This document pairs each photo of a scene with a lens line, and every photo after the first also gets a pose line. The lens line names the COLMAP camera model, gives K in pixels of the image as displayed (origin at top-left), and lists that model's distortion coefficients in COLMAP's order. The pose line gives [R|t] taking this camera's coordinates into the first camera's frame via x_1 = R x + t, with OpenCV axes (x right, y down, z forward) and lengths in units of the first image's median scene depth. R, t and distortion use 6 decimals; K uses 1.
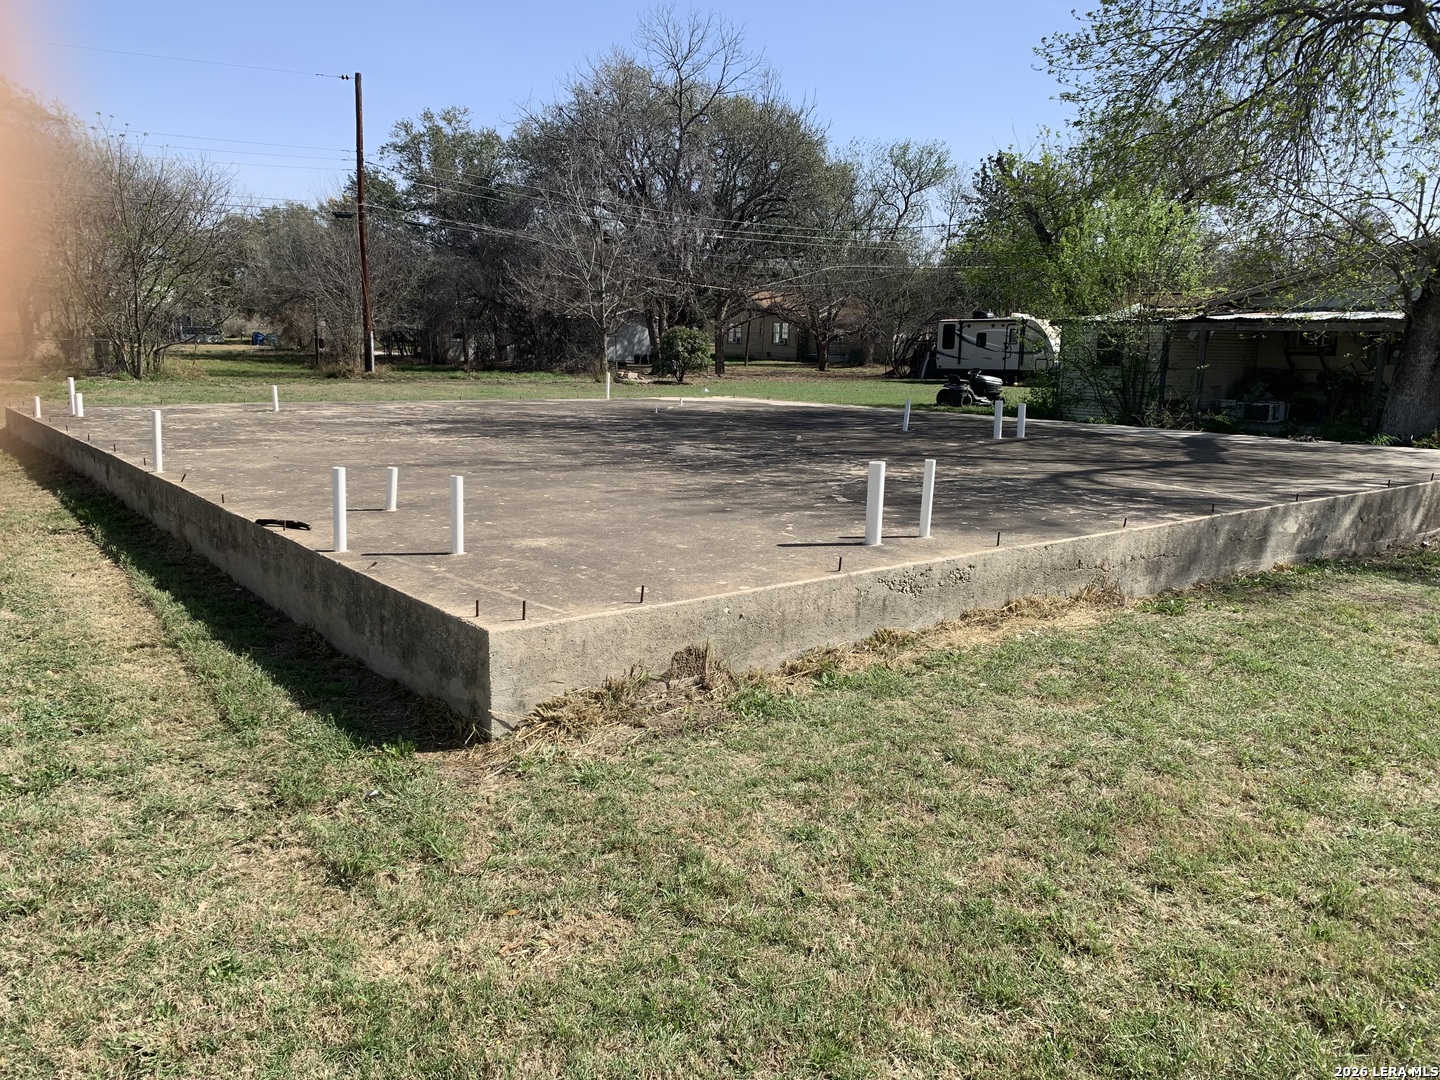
lens RADIAL K [[1126.8, 0, 703.8], [0, 1126.8, 552.2], [0, 0, 1]] dist [0.028270, -0.008577]
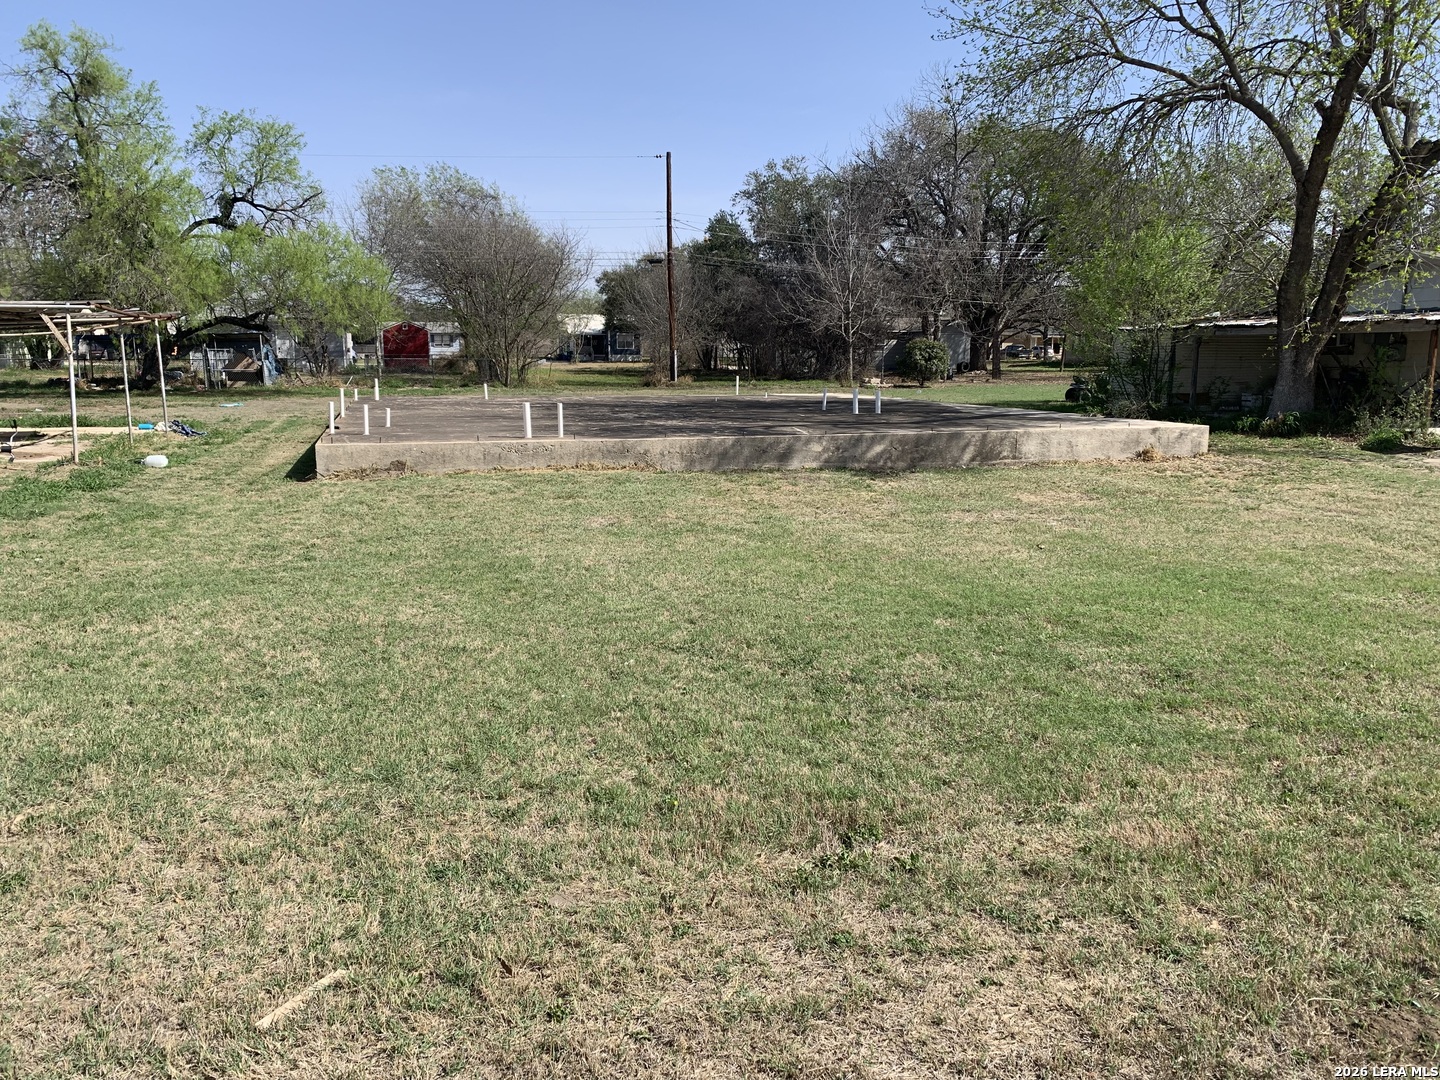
lens RADIAL K [[1126.8, 0, 703.8], [0, 1126.8, 552.2], [0, 0, 1]] dist [0.028270, -0.008577]
pose [[0.928281, 0.044989, -0.369149, 0.186710], [-0.049078, 0.998794, -0.001690, 0.029637], [0.368628, 0.019686, 0.929369, -0.147089]]
